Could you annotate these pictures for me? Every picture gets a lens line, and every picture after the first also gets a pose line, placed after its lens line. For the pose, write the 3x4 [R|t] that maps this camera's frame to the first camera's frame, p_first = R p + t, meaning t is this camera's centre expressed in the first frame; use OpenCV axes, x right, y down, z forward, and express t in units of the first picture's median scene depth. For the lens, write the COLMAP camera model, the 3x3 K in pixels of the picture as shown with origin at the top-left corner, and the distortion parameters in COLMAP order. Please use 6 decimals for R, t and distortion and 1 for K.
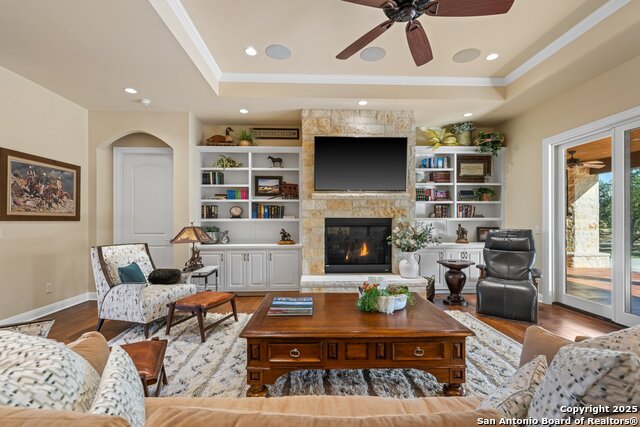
lens RADIAL K [[289.0, 0, 316.8], [0, 289.0, 217.4], [0, 0, 1]] dist [0.000887, -0.000030]
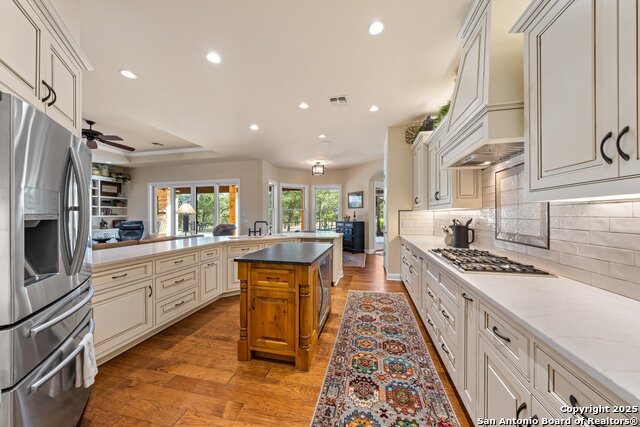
lens RADIAL K [[218.5, 0, 319.3], [0, 218.5, 214.8], [0, 0, 1]] dist [0.001751, -0.000022]
pose [[0.264467, 0.000947, 0.964394, -0.470715], [-0.006309, 0.999980, 0.000748, -0.012149], [-0.964374, -0.006282, 0.264468, -0.680862]]
